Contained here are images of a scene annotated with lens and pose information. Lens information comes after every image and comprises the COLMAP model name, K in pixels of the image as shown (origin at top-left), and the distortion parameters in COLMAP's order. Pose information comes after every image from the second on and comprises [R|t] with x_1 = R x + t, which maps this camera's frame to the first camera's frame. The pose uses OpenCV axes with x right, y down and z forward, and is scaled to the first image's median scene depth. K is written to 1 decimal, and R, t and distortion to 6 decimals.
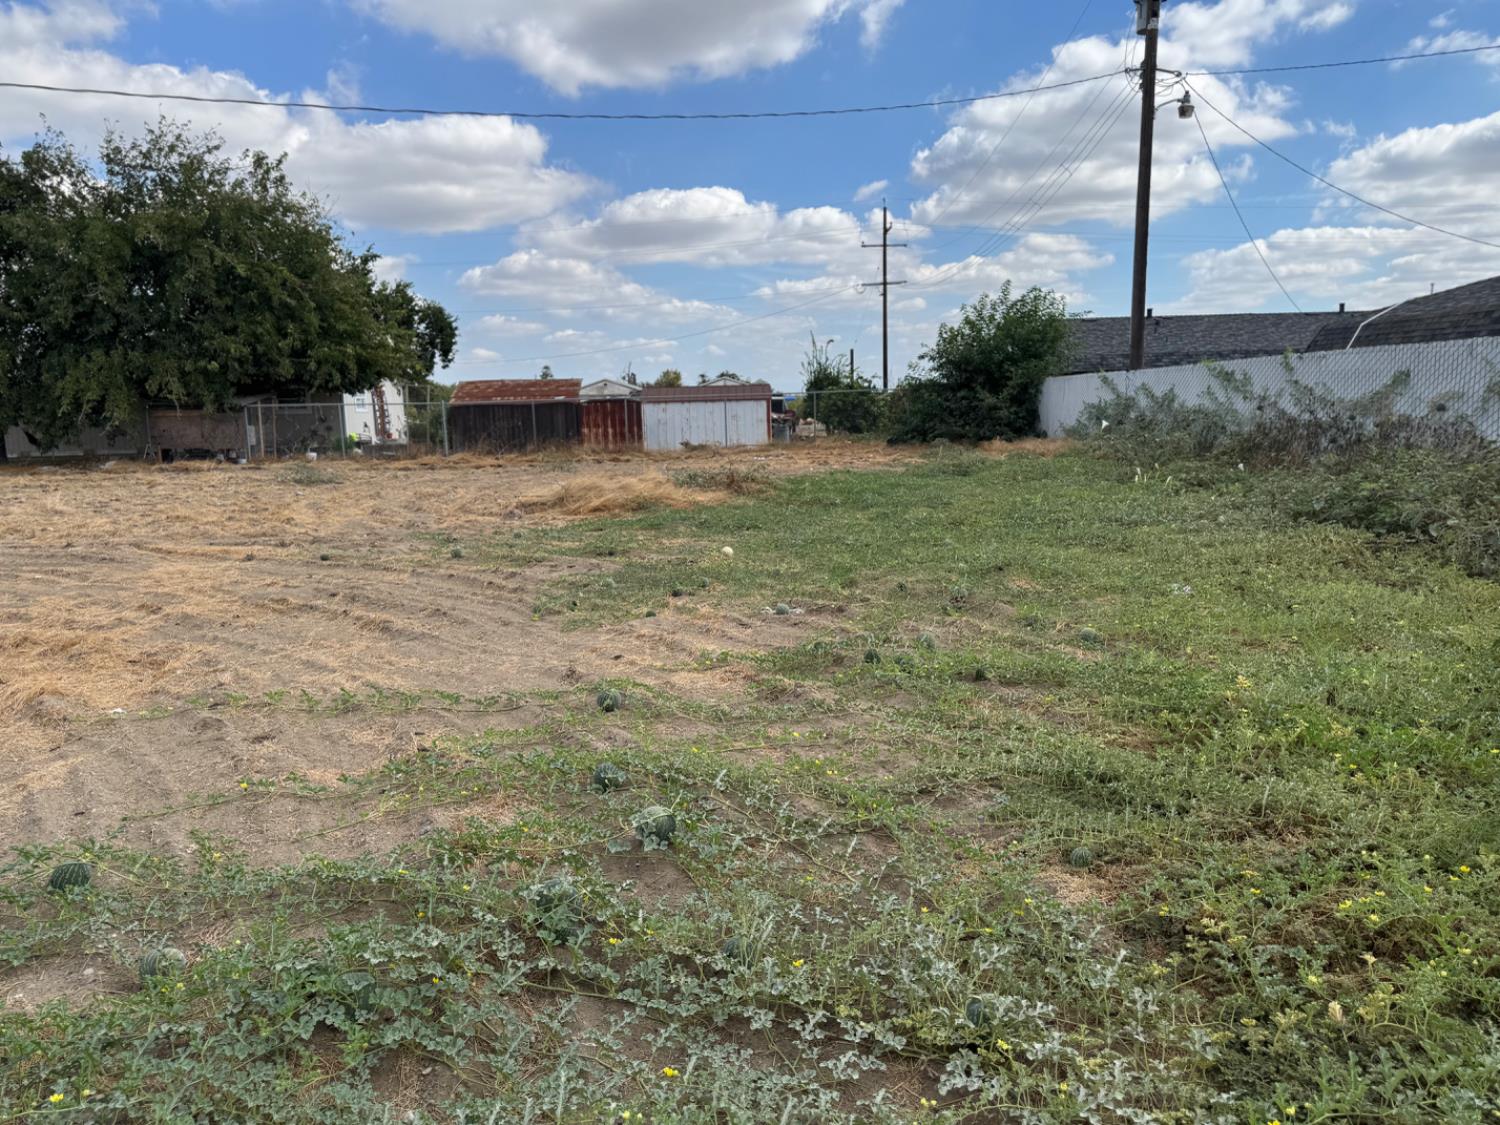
lens RADIAL K [[1077.4, 0, 750.0], [0, 1077.4, 562.5], [0, 0, 1]] dist [0.008050, -0.044345]
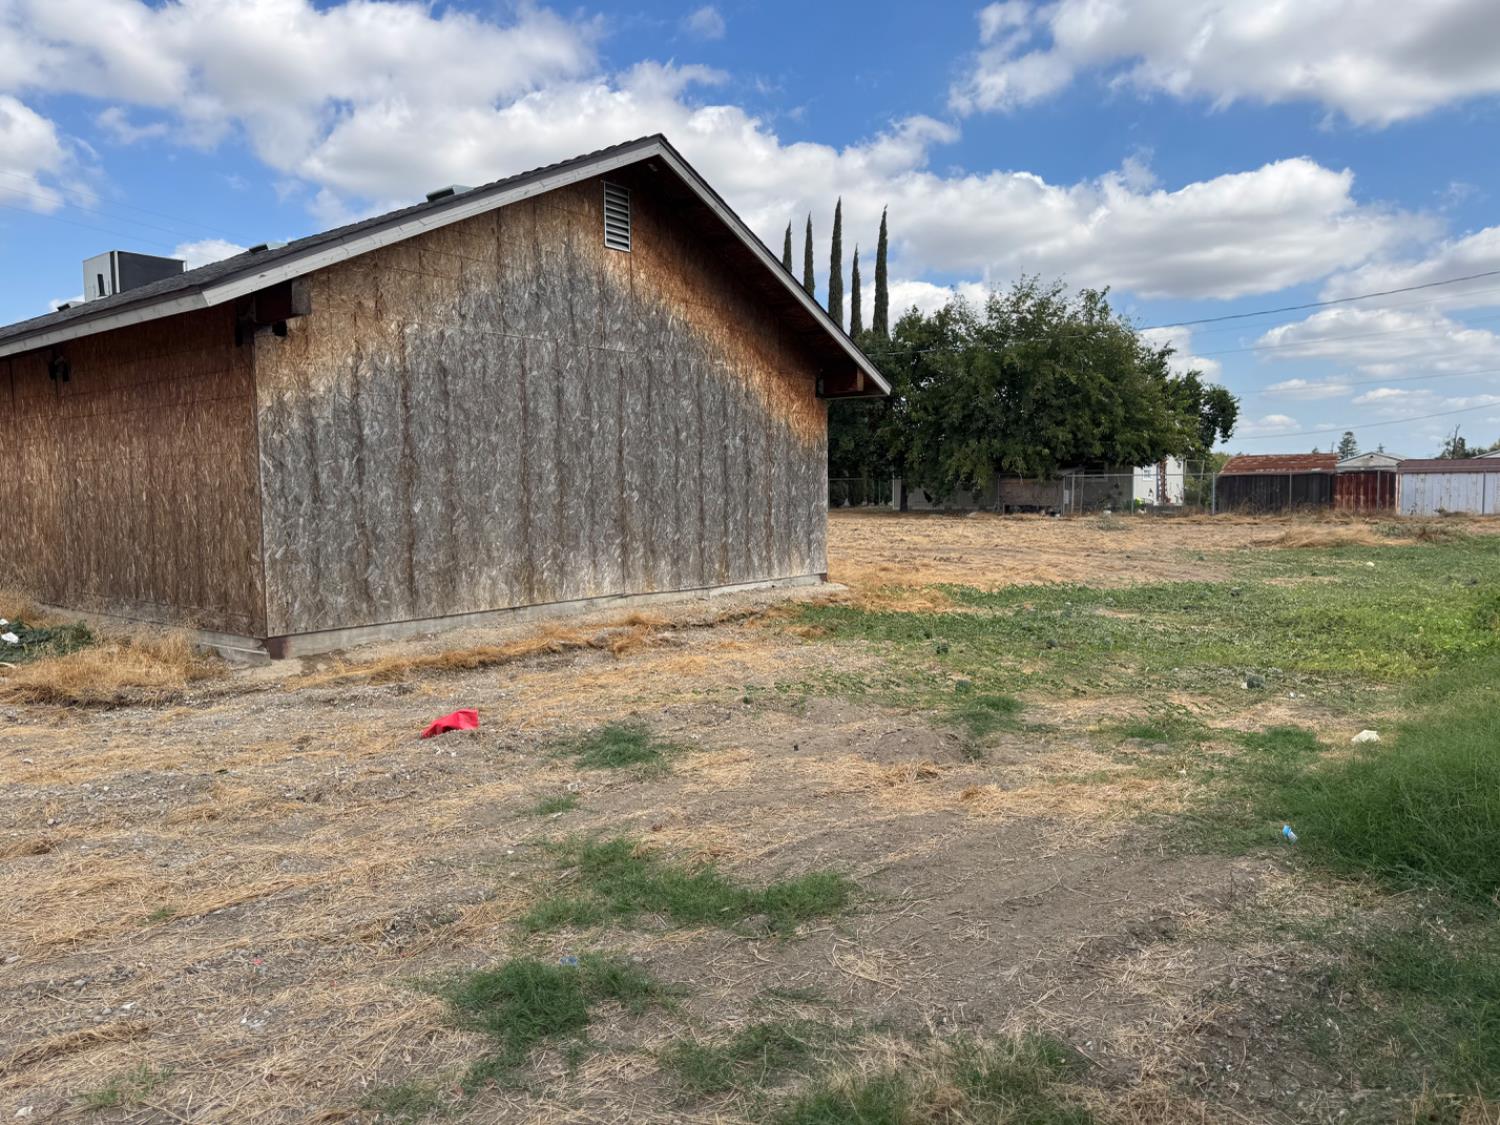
lens RADIAL K [[1054.4, 0, 688.5], [0, 1054.4, 630.5], [0, 0, 1]] dist [-0.005414, -0.046407]
pose [[0.734684, 0.094433, -0.671804, 0.108774], [-0.092627, 0.994954, 0.038560, 0.046069], [0.672056, 0.033898, 0.739724, -0.328390]]
